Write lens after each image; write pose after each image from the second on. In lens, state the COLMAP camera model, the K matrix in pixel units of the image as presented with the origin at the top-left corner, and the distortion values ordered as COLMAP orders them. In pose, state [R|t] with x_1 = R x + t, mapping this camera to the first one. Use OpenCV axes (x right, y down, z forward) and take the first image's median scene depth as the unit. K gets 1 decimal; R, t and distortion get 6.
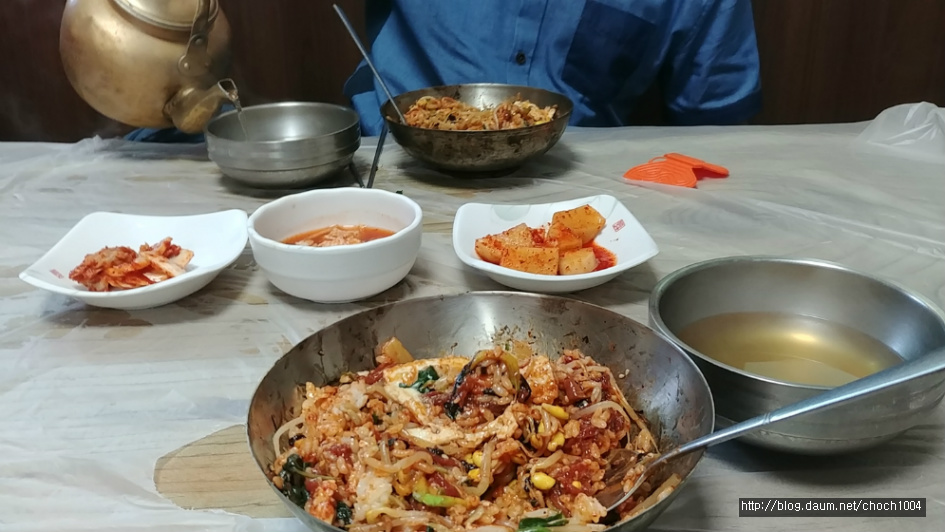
lens RADIAL K [[828.7, 0, 472.3], [0, 828.7, 297.0], [0, 0, 1]] dist [0.134788, -0.426070]
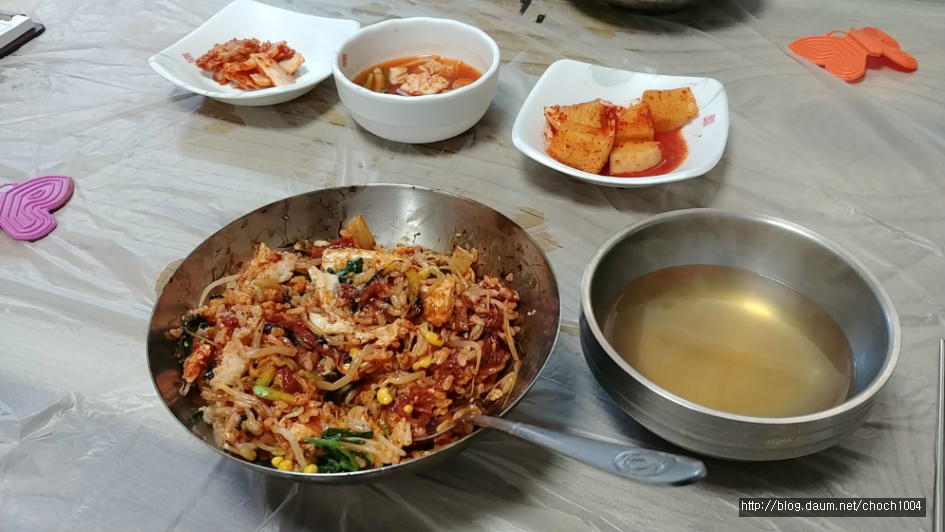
lens RADIAL K [[828.7, 0, 472.3], [0, 828.7, 297.0], [0, 0, 1]] dist [0.134788, -0.426070]
pose [[0.910327, 0.289462, -0.295832, 0.449271], [-0.184048, 0.923311, 0.337082, -0.283471], [0.370717, -0.252407, 0.893789, 0.056415]]
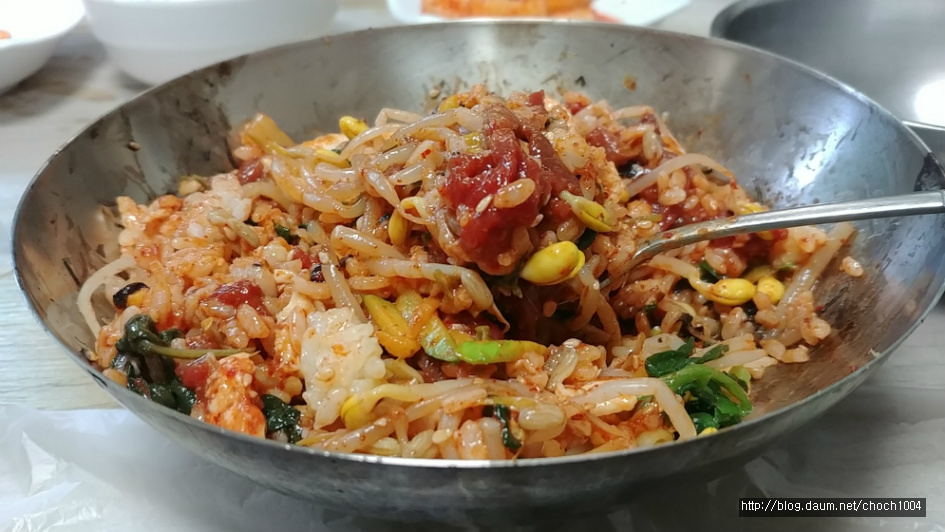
lens RADIAL K [[828.7, 0, 472.3], [0, 828.7, 297.0], [0, 0, 1]] dist [0.134788, -0.426070]
pose [[0.955998, -0.162235, 0.244434, -0.130739], [0.125491, 0.979248, 0.159140, 0.112536], [-0.265179, -0.121463, 0.956518, 0.454271]]
